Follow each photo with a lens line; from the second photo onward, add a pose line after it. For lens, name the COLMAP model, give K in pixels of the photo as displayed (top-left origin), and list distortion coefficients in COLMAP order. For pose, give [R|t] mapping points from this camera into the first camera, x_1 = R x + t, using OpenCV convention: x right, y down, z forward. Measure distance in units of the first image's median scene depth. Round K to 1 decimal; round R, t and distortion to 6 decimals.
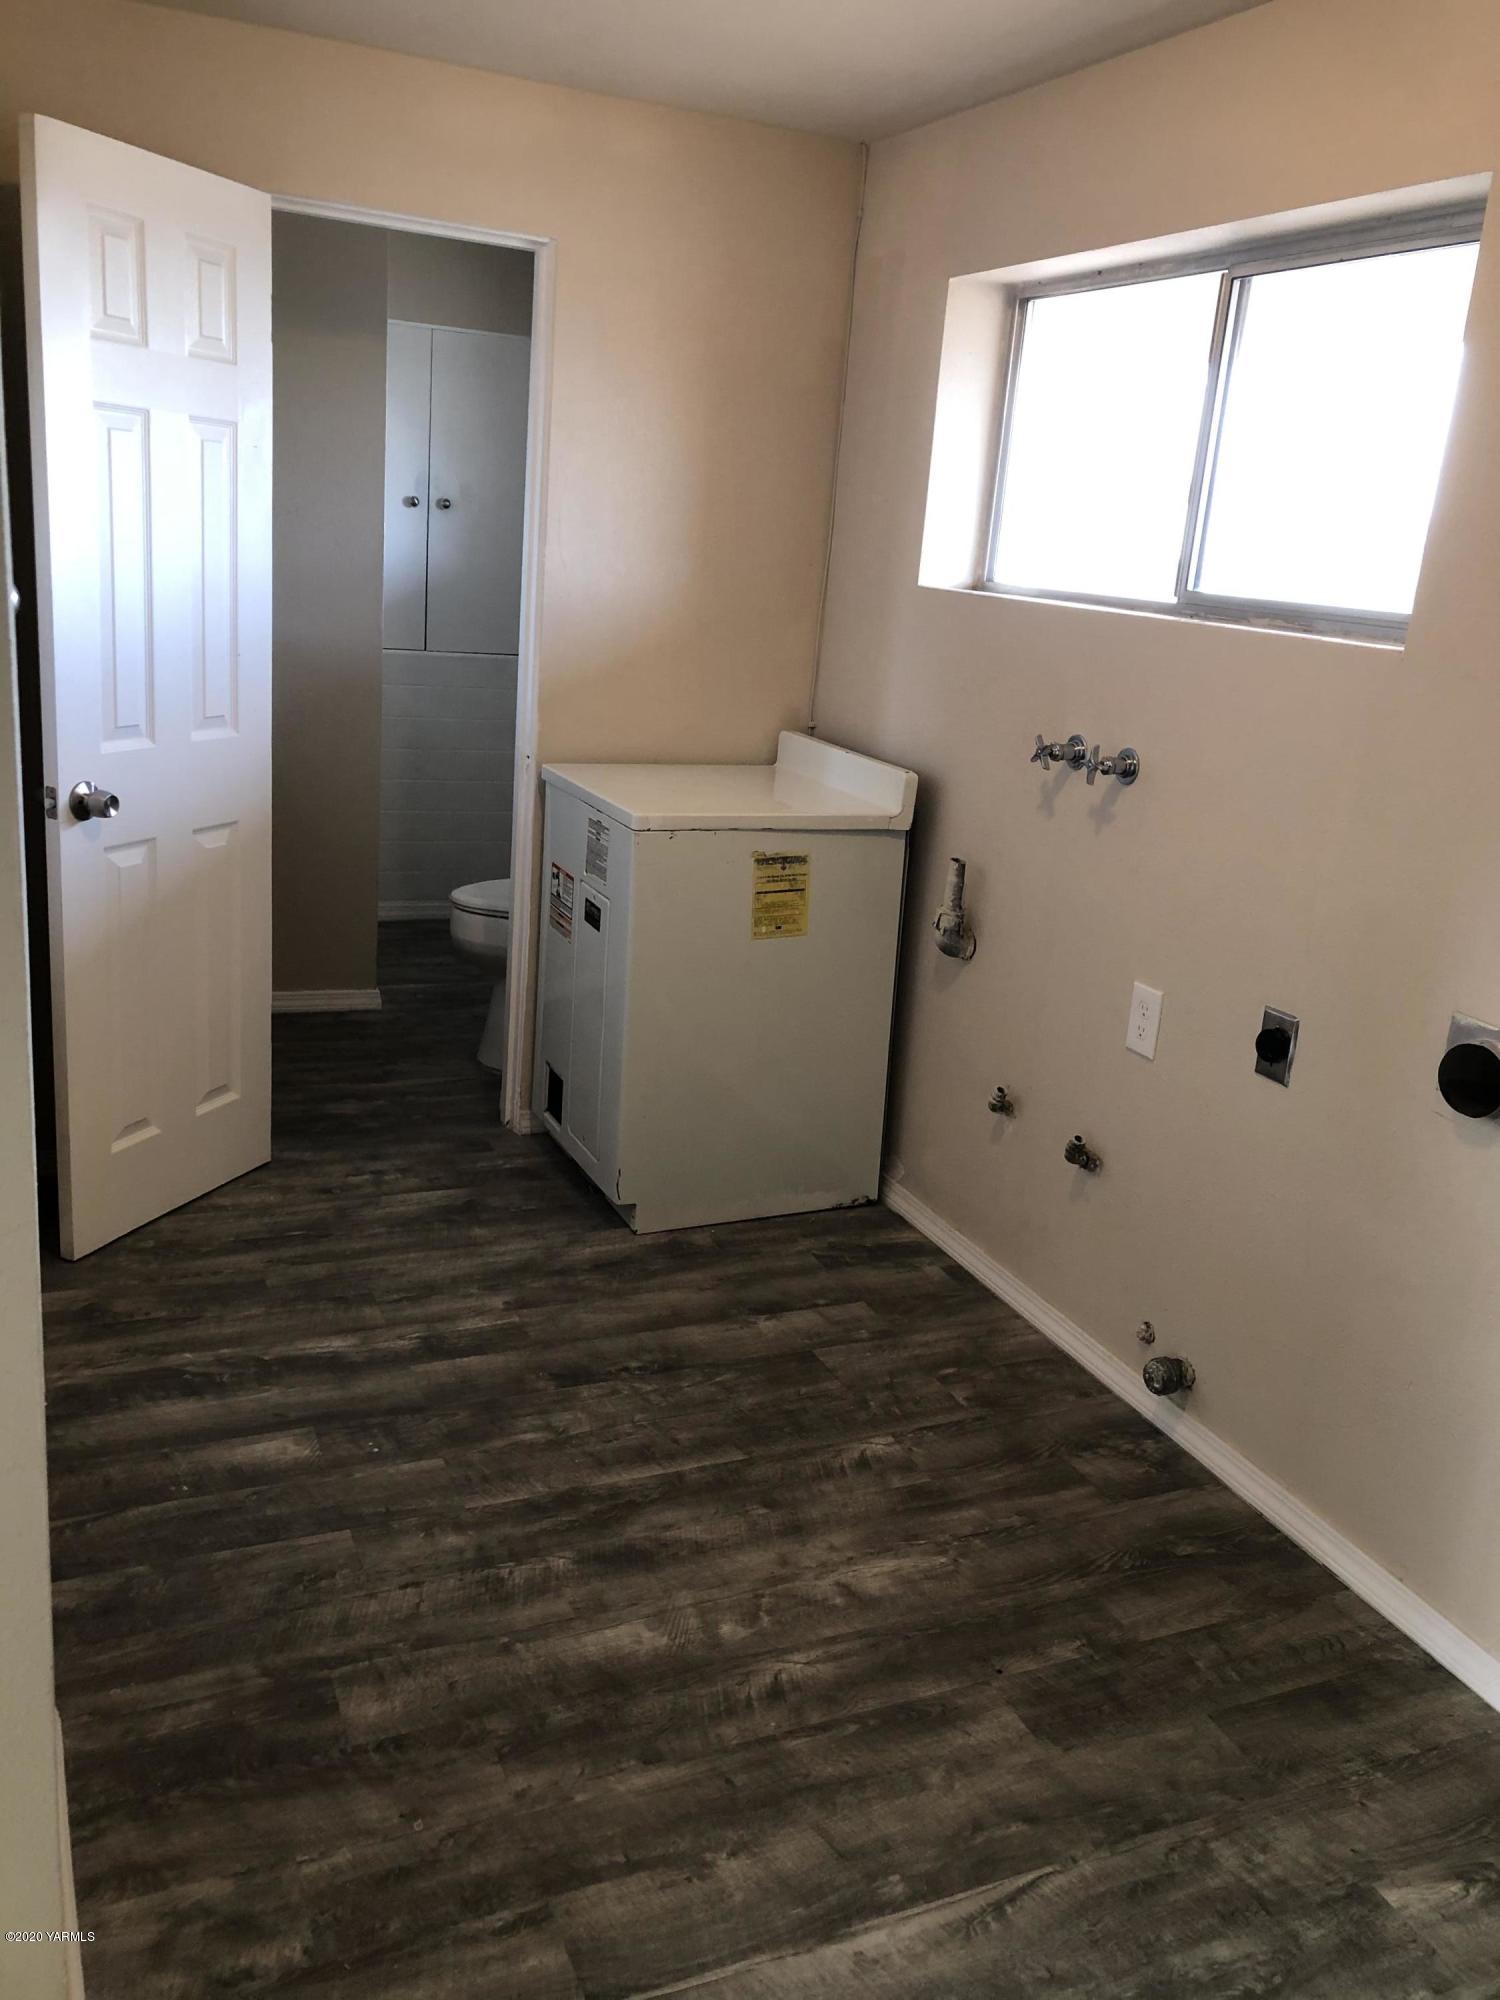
lens RADIAL K [[1638.8, 0, 725.2], [0, 1638.8, 947.4], [0, 0, 1]] dist [0.036761, -0.012629]
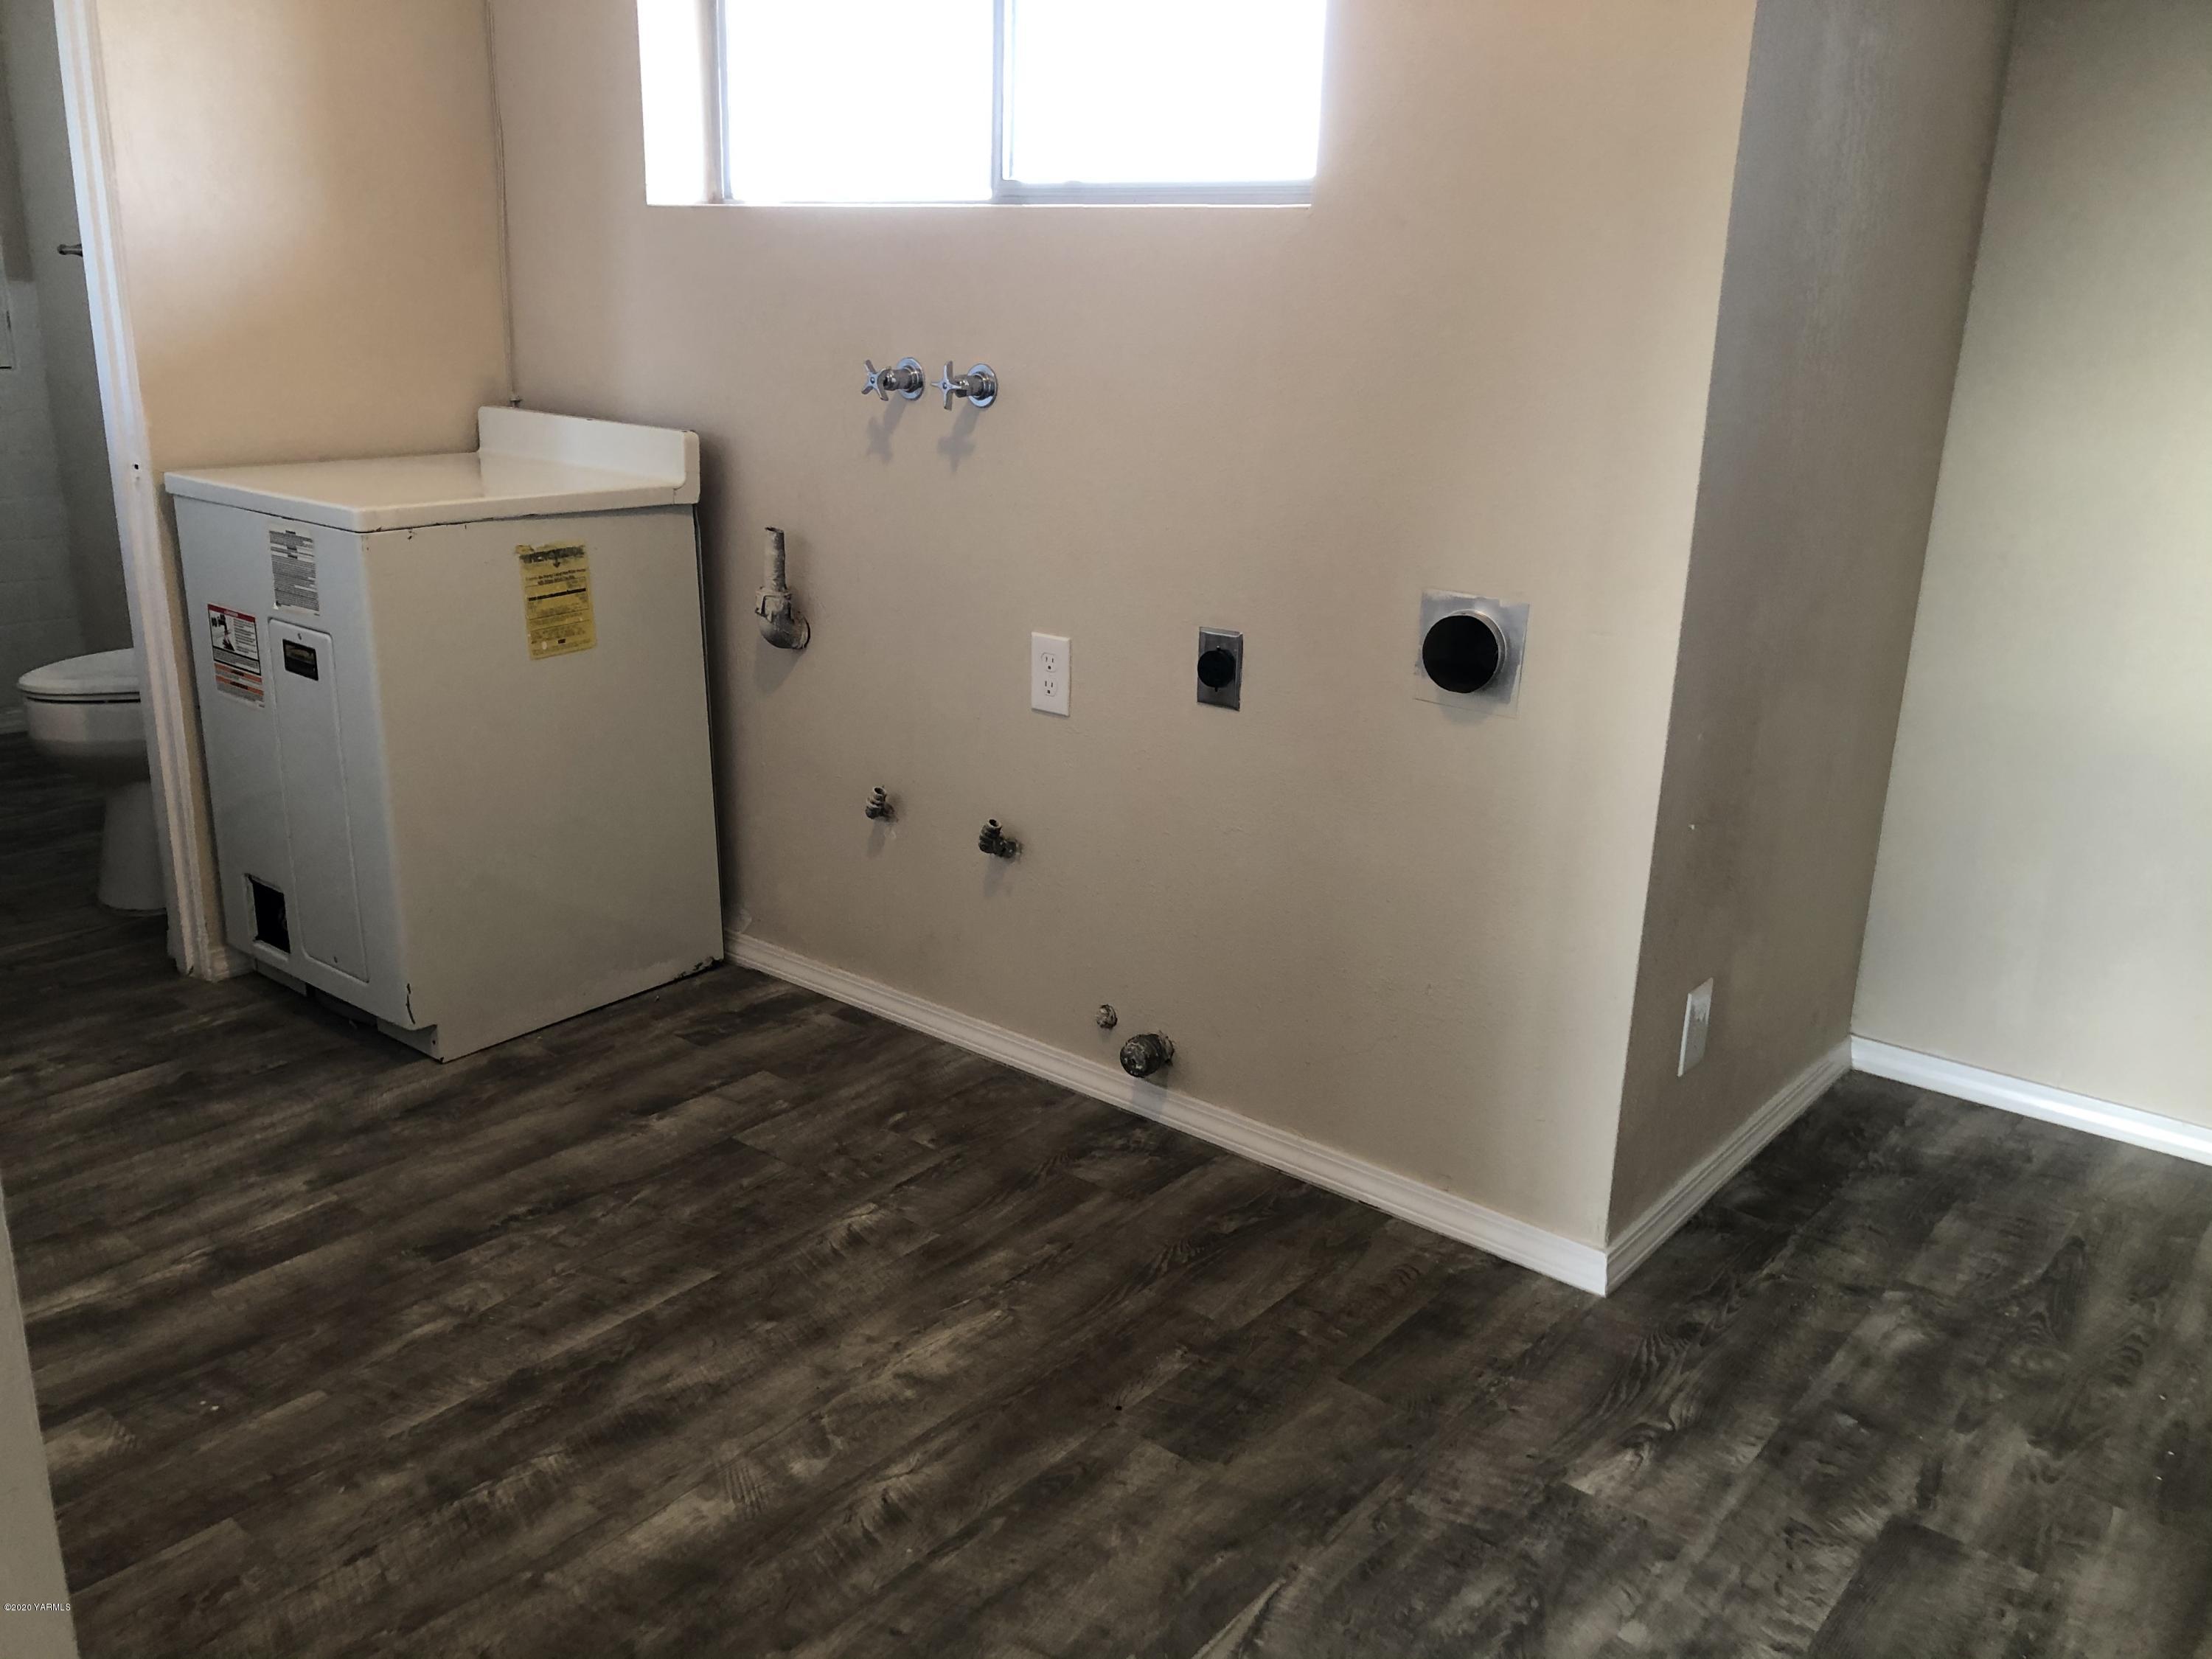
lens RADIAL K [[1812.5, 0, 1099.5], [0, 1812.5, 826.4], [0, 0, 1]] dist [0.036761, -0.012629]
pose [[0.893604, -0.179422, 0.411436, -0.137621], [0.151512, 0.983406, 0.099781, 0.032957], [-0.422511, -0.026827, 0.905961, 0.114649]]
